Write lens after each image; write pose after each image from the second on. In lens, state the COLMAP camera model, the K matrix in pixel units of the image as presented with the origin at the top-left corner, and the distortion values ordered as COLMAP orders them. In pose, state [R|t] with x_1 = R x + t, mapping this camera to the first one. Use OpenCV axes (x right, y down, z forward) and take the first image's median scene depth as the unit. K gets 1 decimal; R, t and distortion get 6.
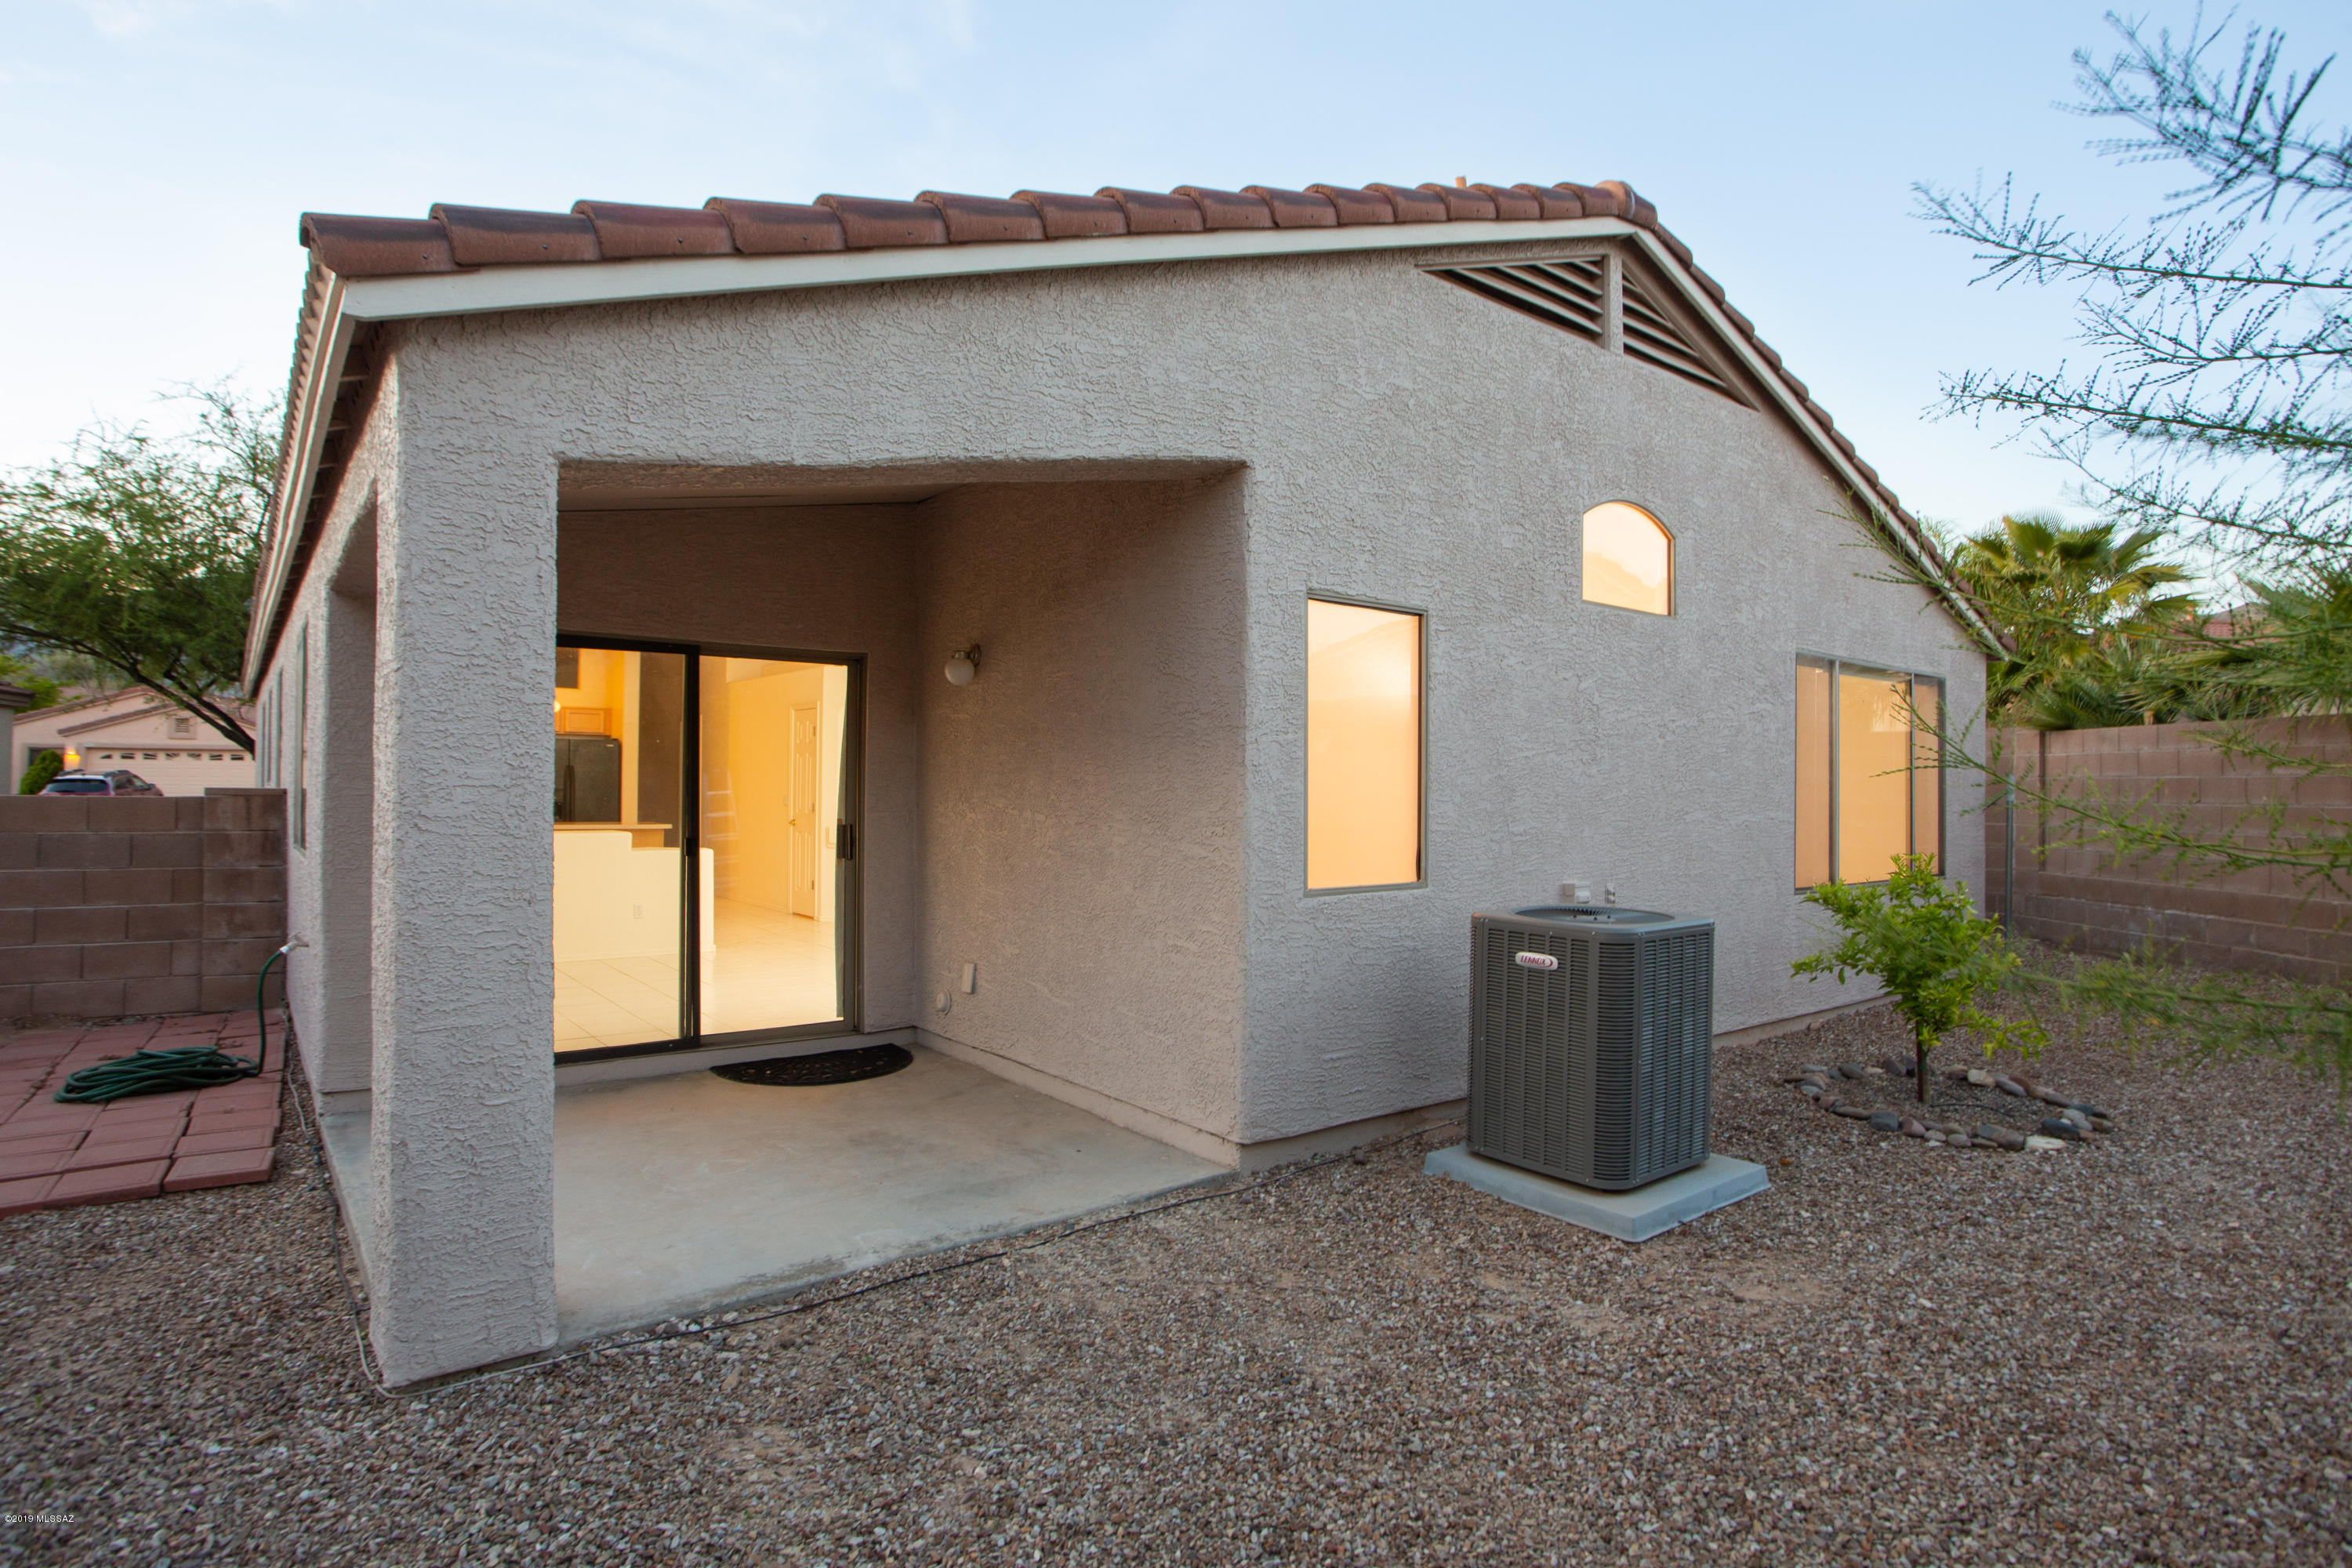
lens RADIAL K [[1246.4, 0, 1176.0], [0, 1246.4, 784.0], [0, 0, 1]] dist [-0.079985, 0.041717]
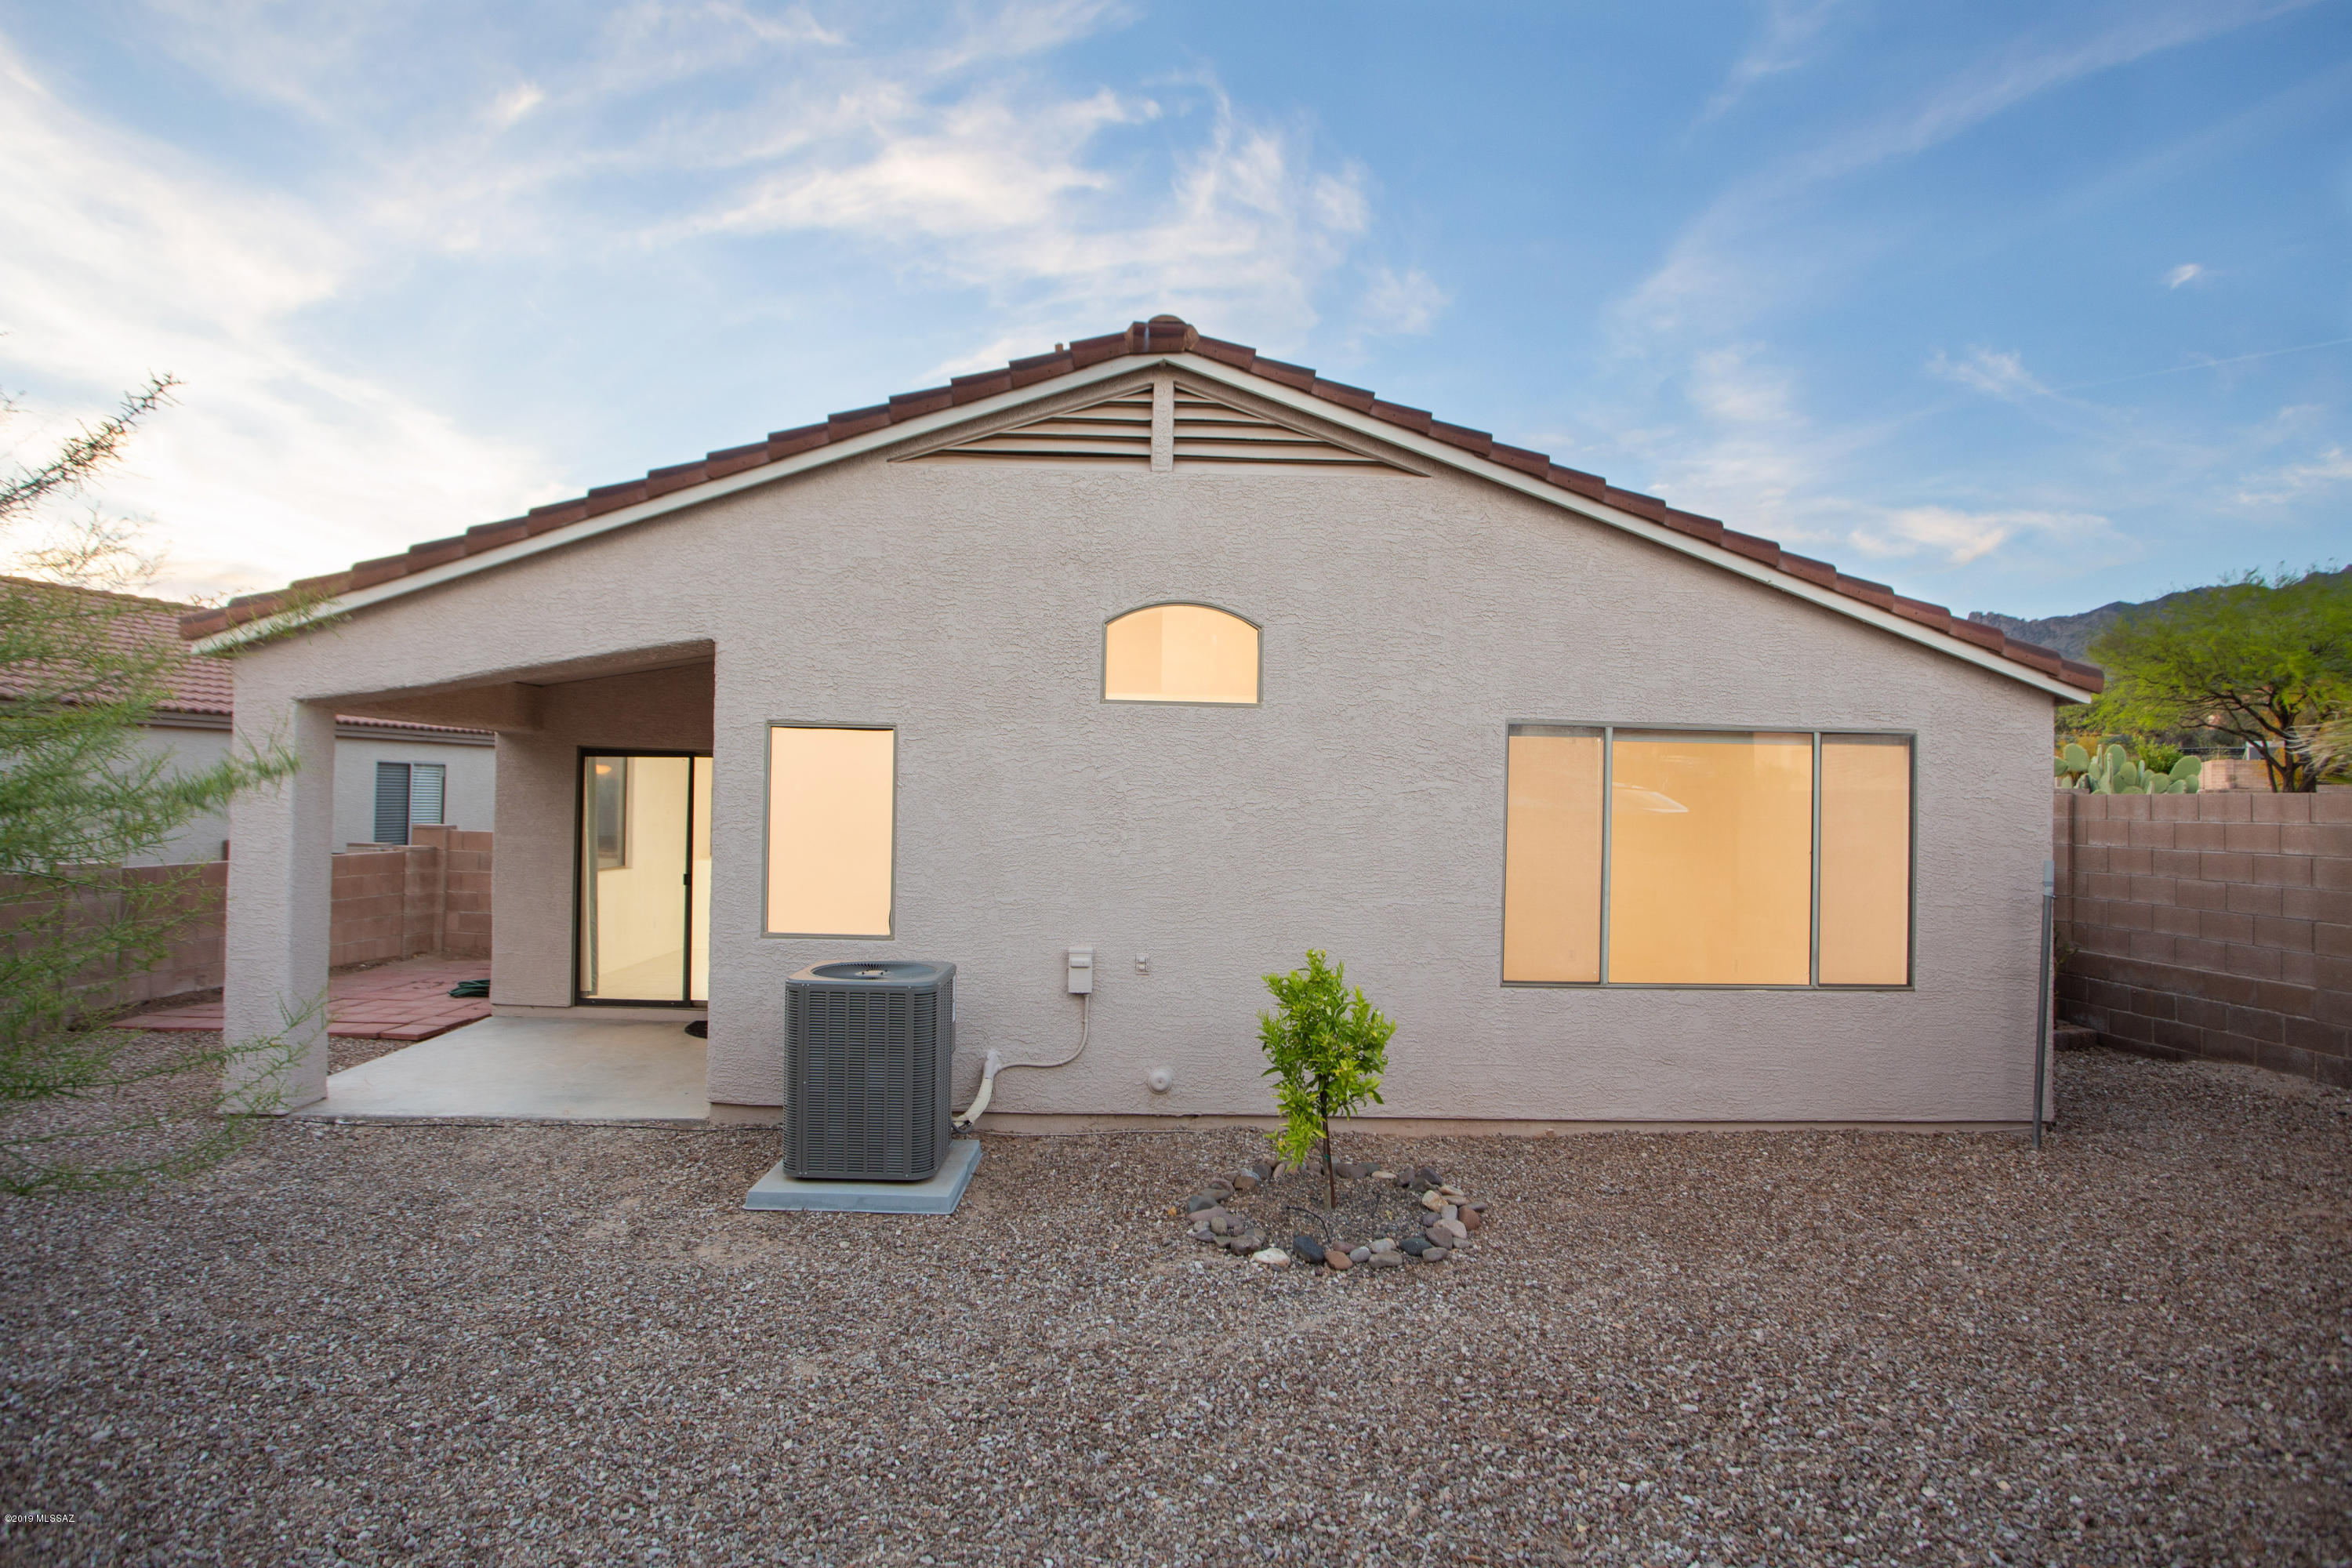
lens RADIAL K [[1246.4, 0, 1176.0], [0, 1246.4, 784.0], [0, 0, 1]] dist [-0.079985, 0.041717]
pose [[0.792978, -0.000987, -0.609250, 1.198171], [-0.012779, 0.999752, -0.018252, -0.057937], [0.609117, 0.022259, 0.792768, 0.151658]]
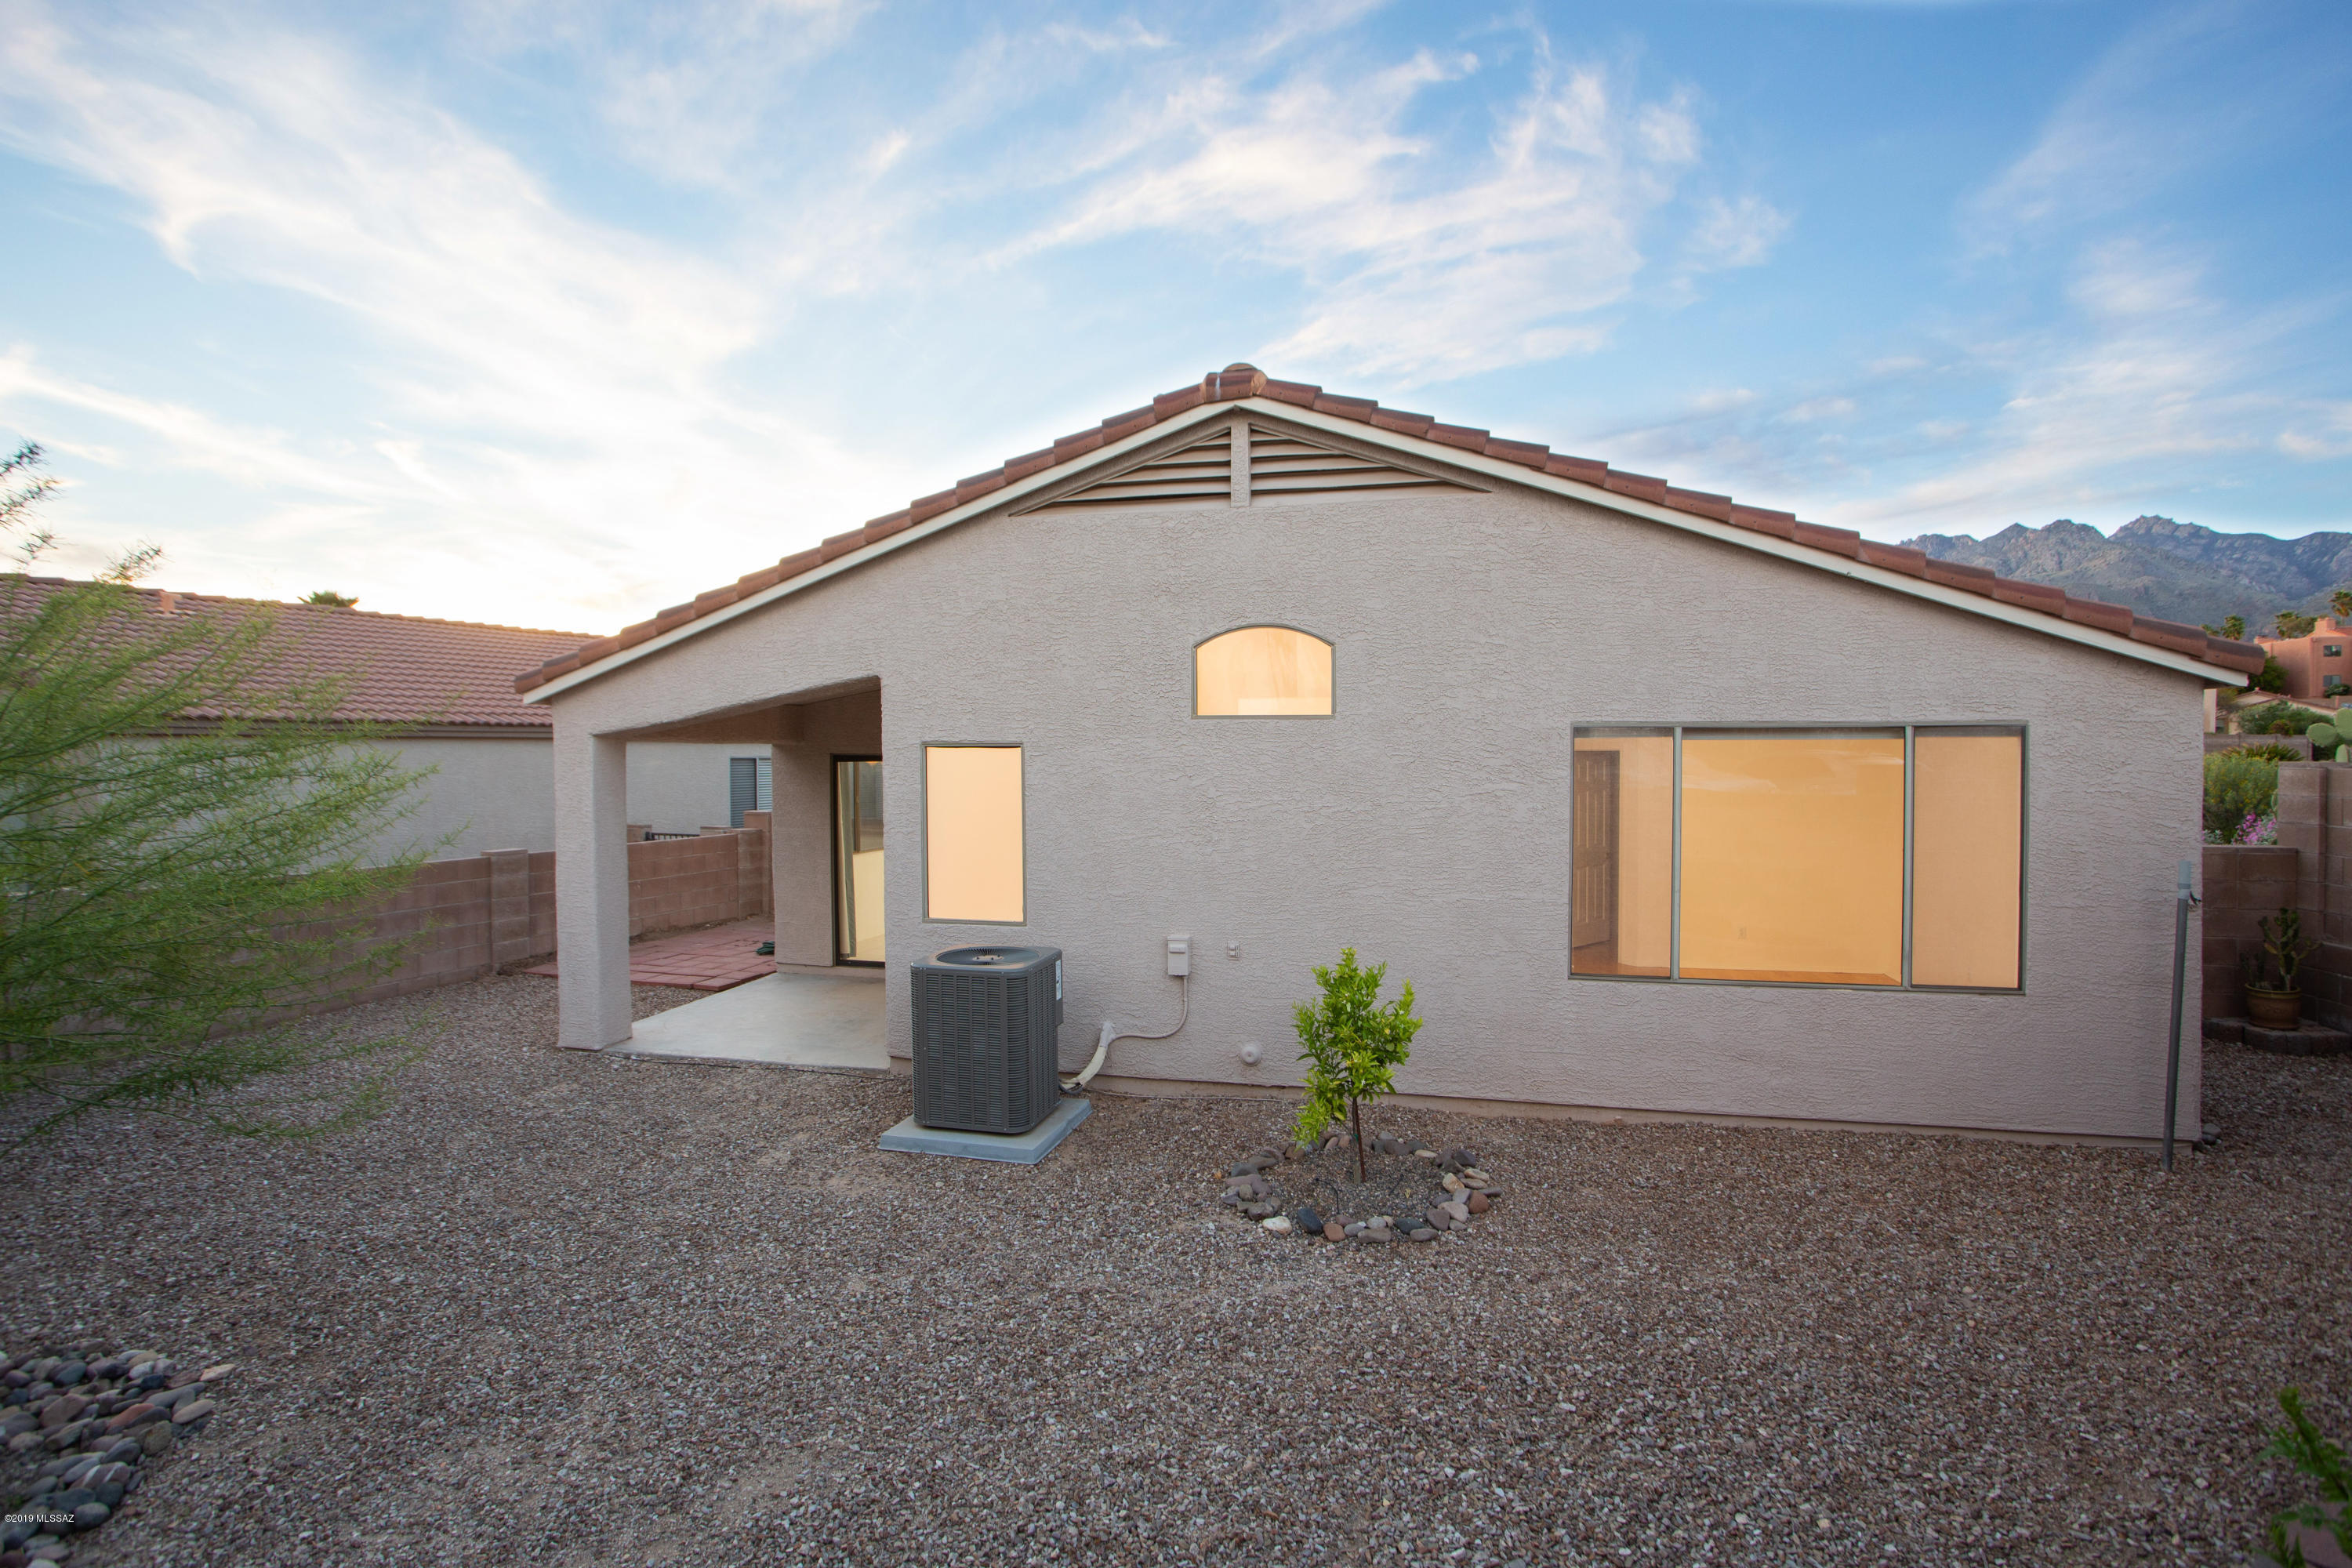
lens RADIAL K [[1159.5, 0, 1176.0], [0, 1159.5, 784.0], [0, 0, 1]] dist [-0.084966, 0.036891]
pose [[0.600845, 0.010574, -0.799296, 1.414629], [0.008592, 0.999769, 0.019684, -0.114206], [0.799320, -0.018694, 0.600615, 0.296583]]
